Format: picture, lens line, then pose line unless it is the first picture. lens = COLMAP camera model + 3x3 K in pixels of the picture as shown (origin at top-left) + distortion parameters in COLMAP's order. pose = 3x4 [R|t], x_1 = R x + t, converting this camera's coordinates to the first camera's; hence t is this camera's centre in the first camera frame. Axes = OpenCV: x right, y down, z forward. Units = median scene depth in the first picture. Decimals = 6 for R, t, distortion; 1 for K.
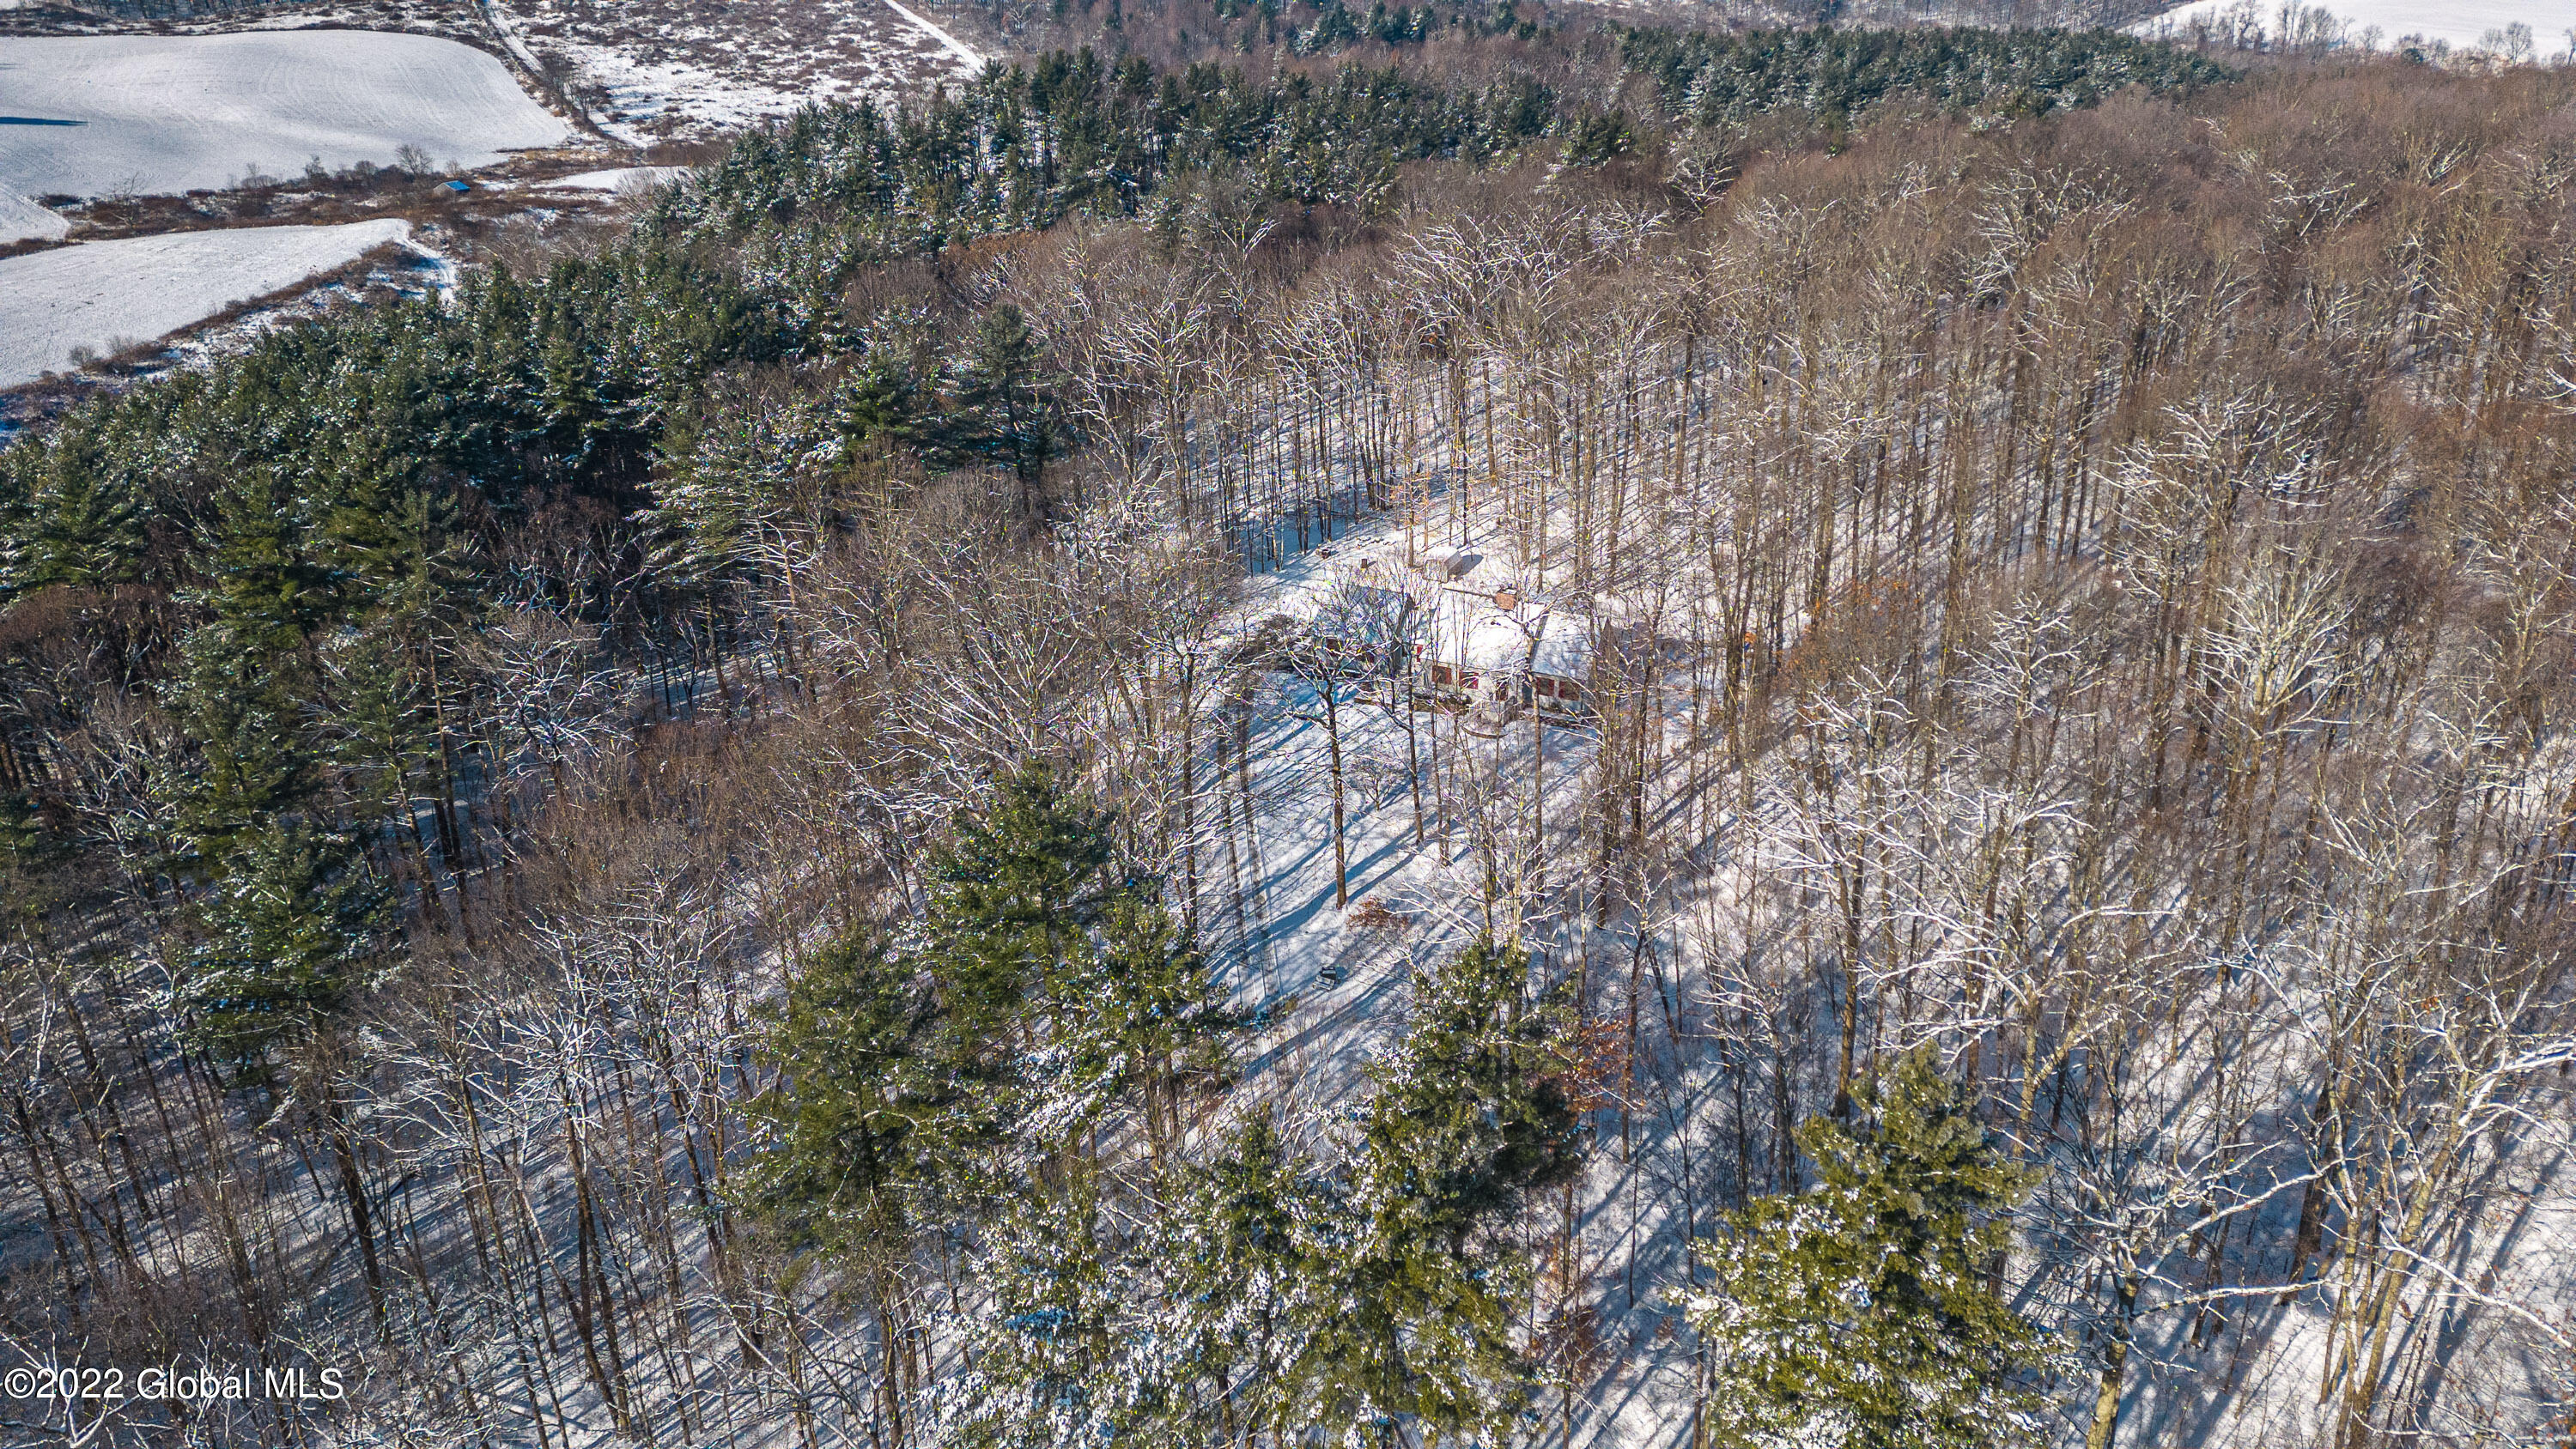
lens RADIAL K [[1757.0, 0, 1302.9], [0, 1757.0, 733.9], [0, 0, 1]] dist [0.069056, -0.052325]
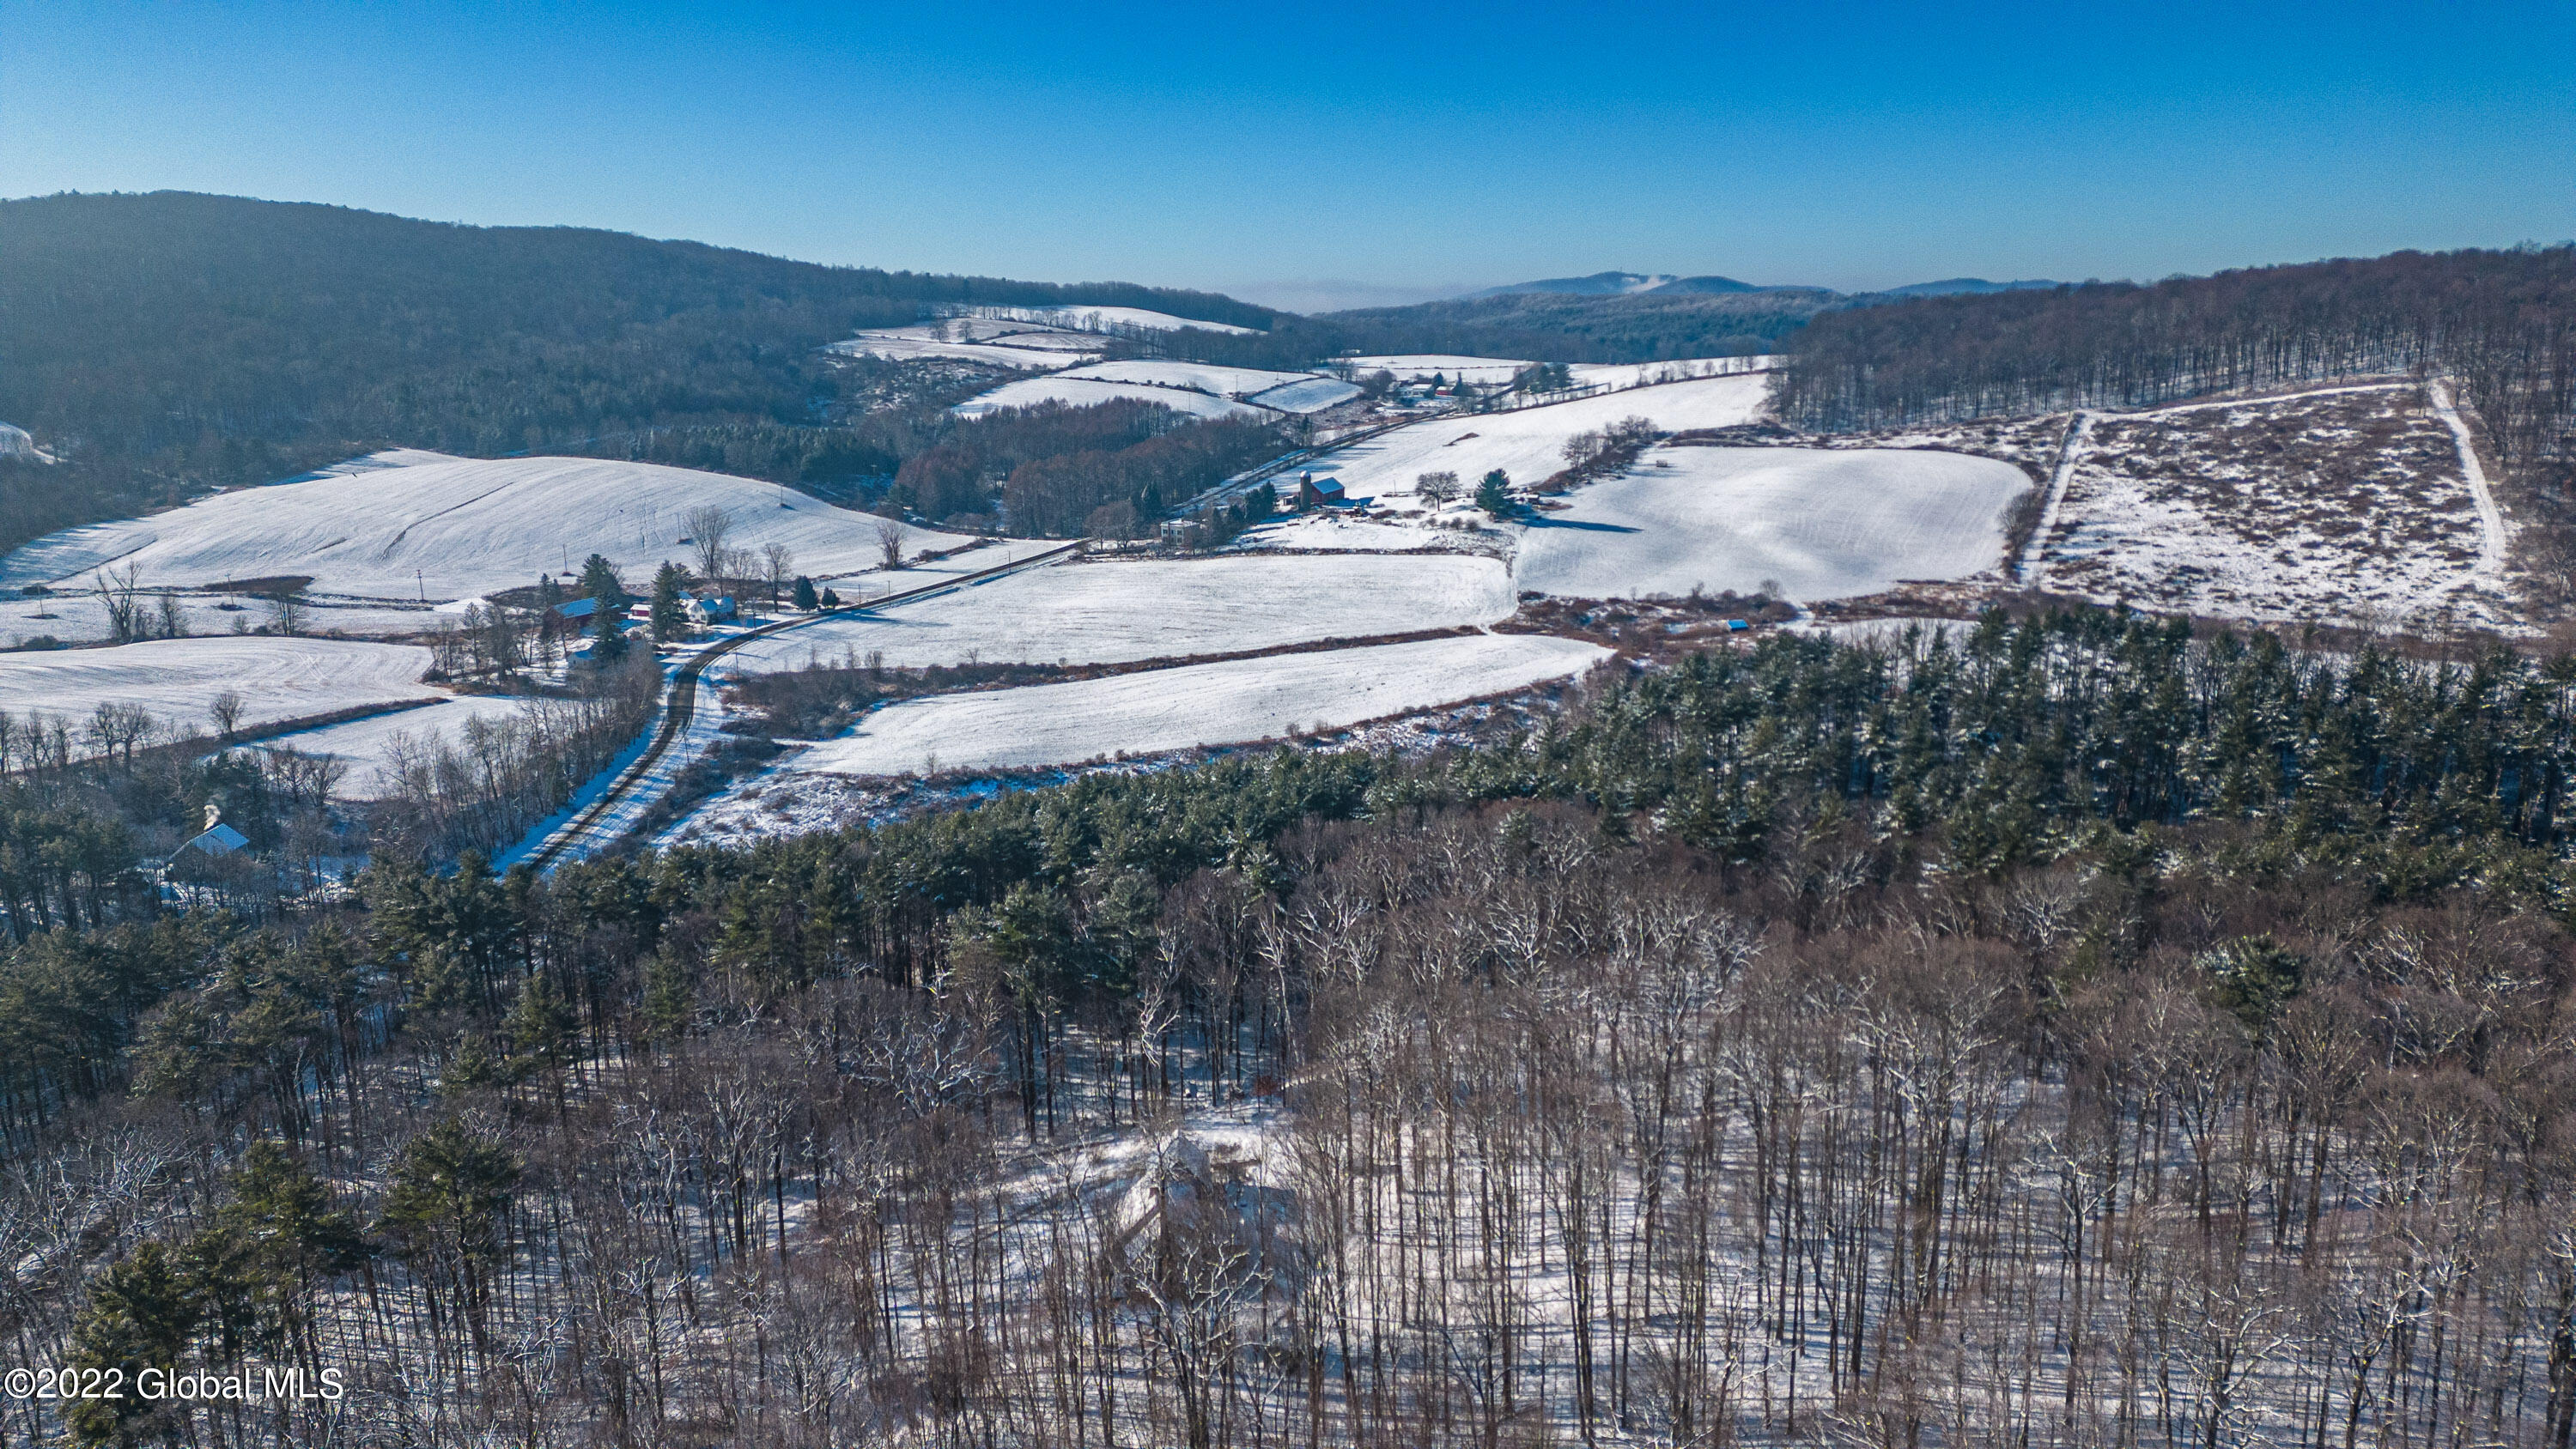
lens RADIAL K [[1757.0, 0, 1278.1], [0, 1757.0, 706.8], [0, 0, 1]] dist [0.069056, -0.052325]
pose [[0.523413, 0.185095, -0.831732, 0.299808], [-0.327970, 0.944680, 0.003837, -0.113071], [0.786431, 0.270775, 0.555164, 0.055295]]
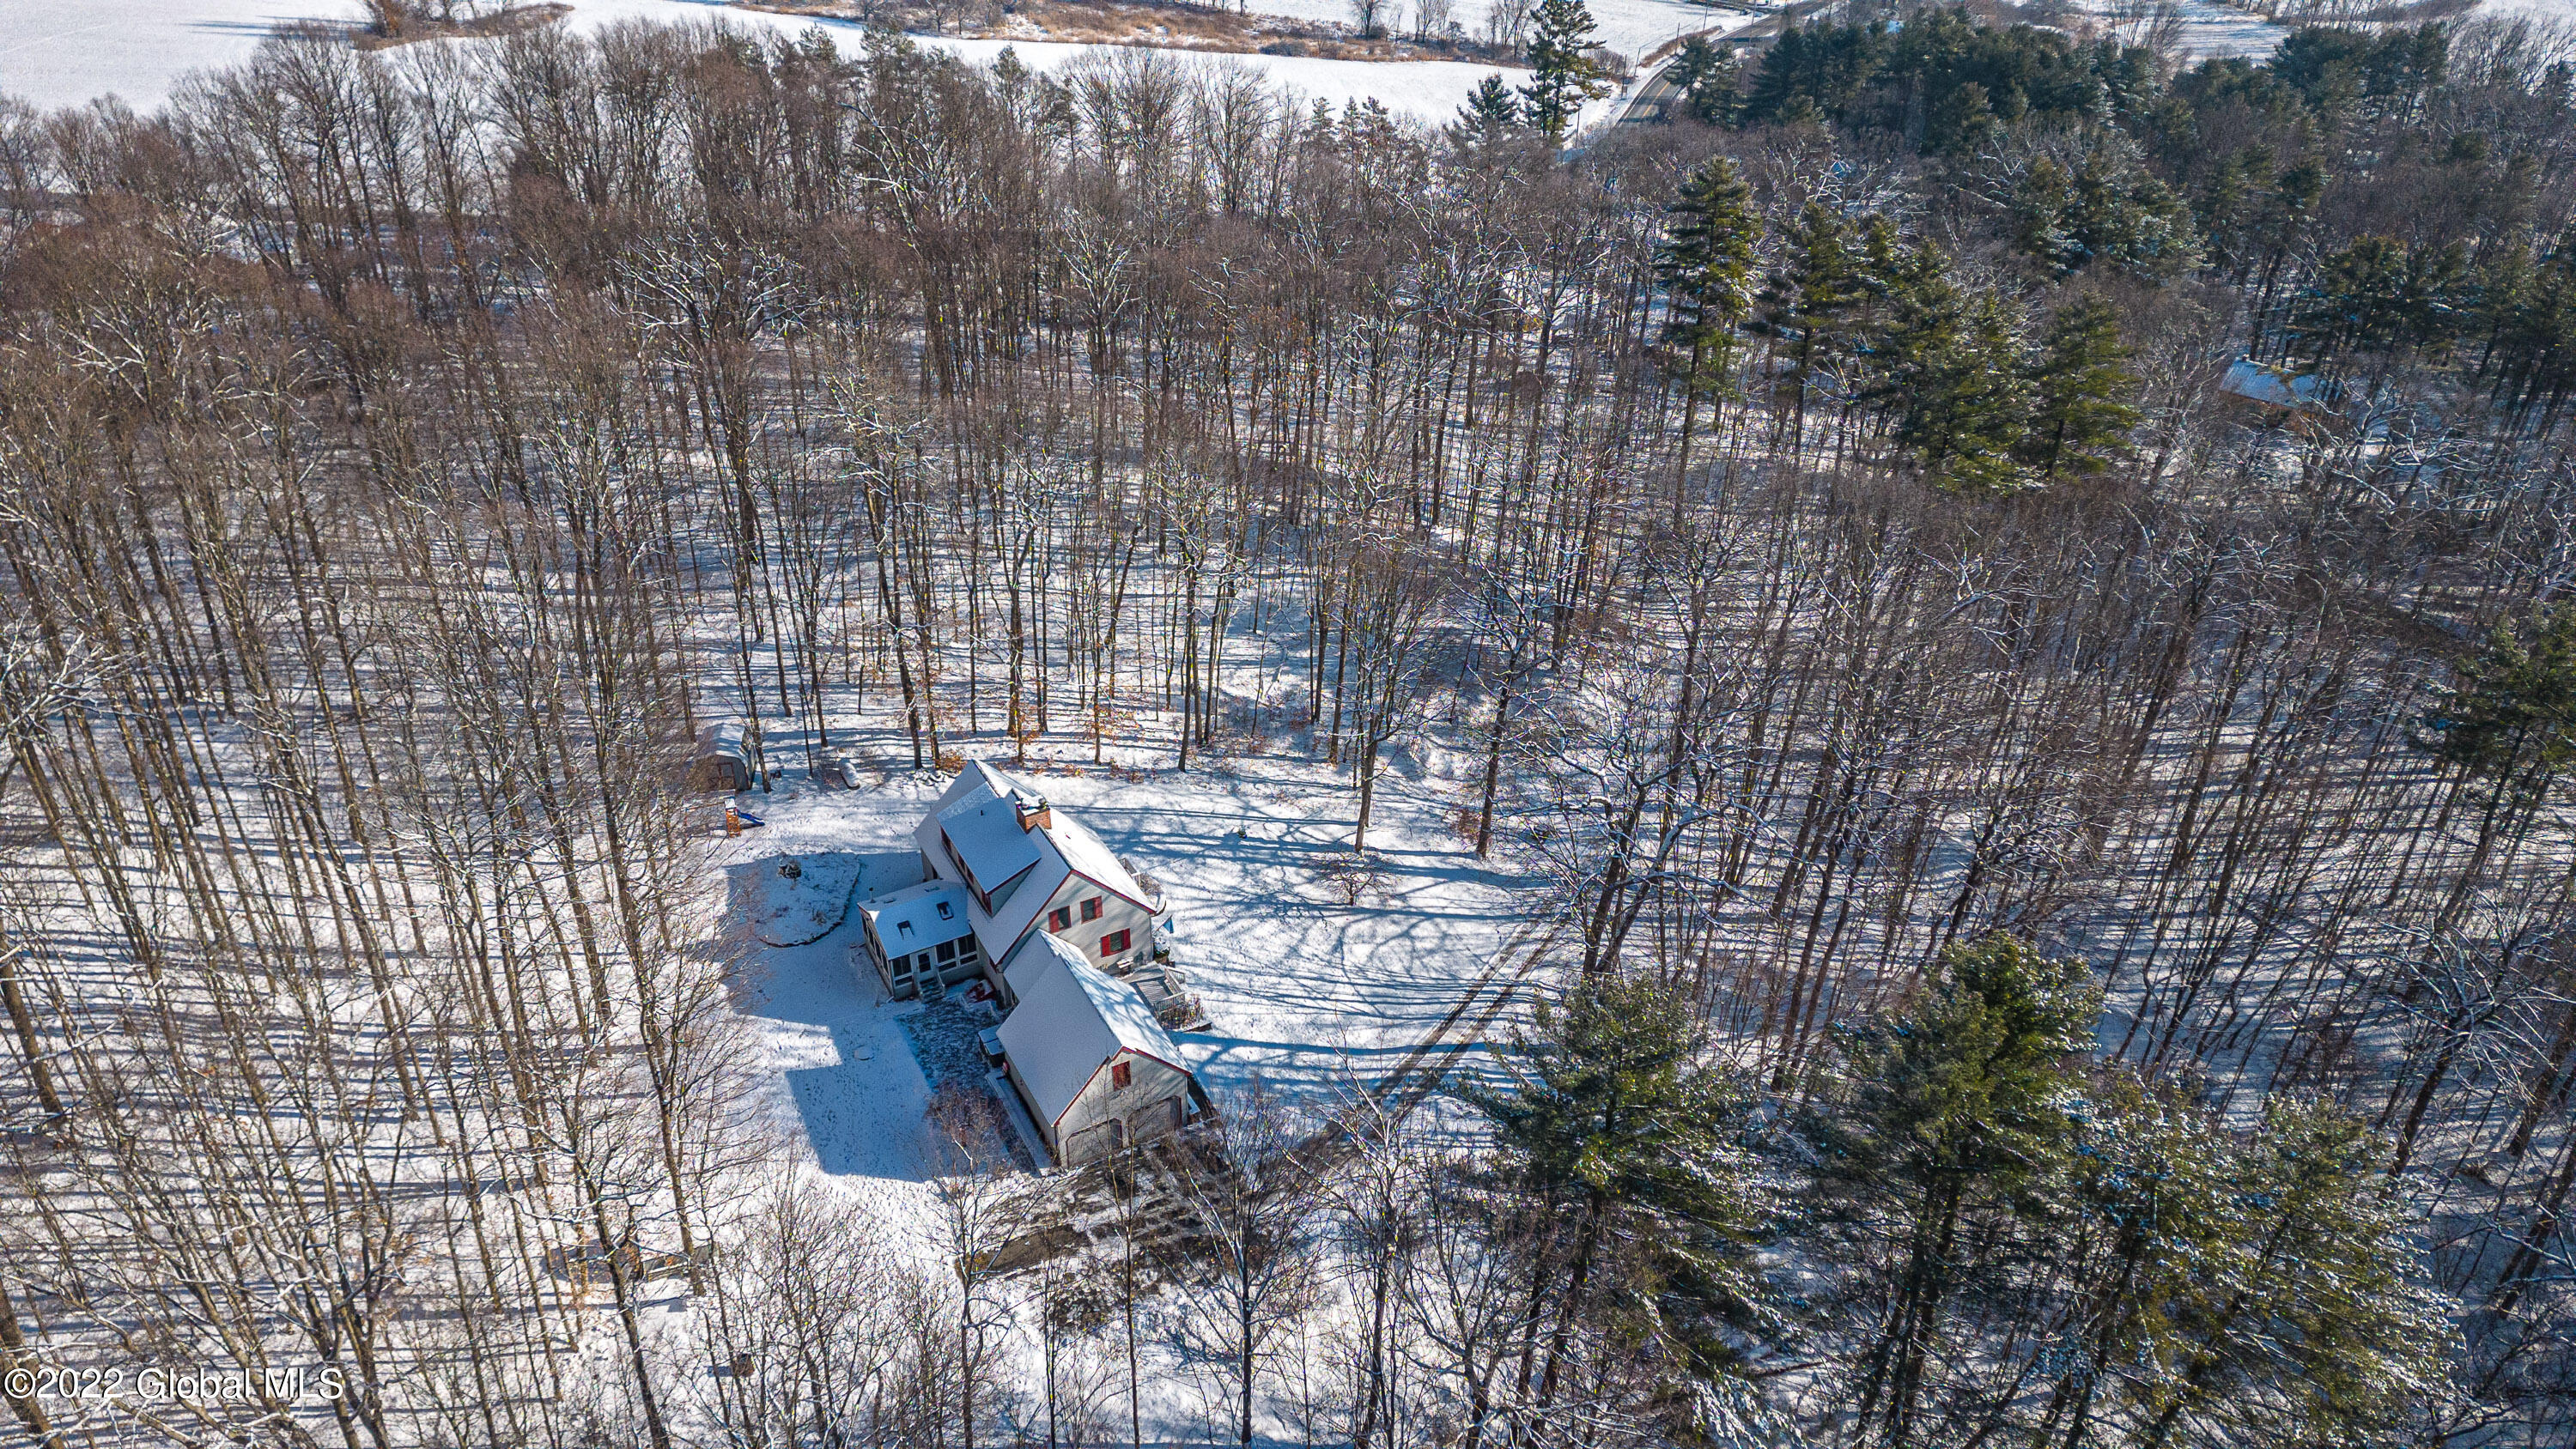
lens RADIAL K [[1757.0, 0, 1279.4], [0, 1757.0, 739.0], [0, 0, 1]] dist [0.069056, -0.052325]
pose [[-0.823128, -0.301155, 0.481421, -0.069386], [0.218973, 0.613886, 0.758416, -0.145777], [-0.523938, 0.729692, -0.439362, 0.301086]]
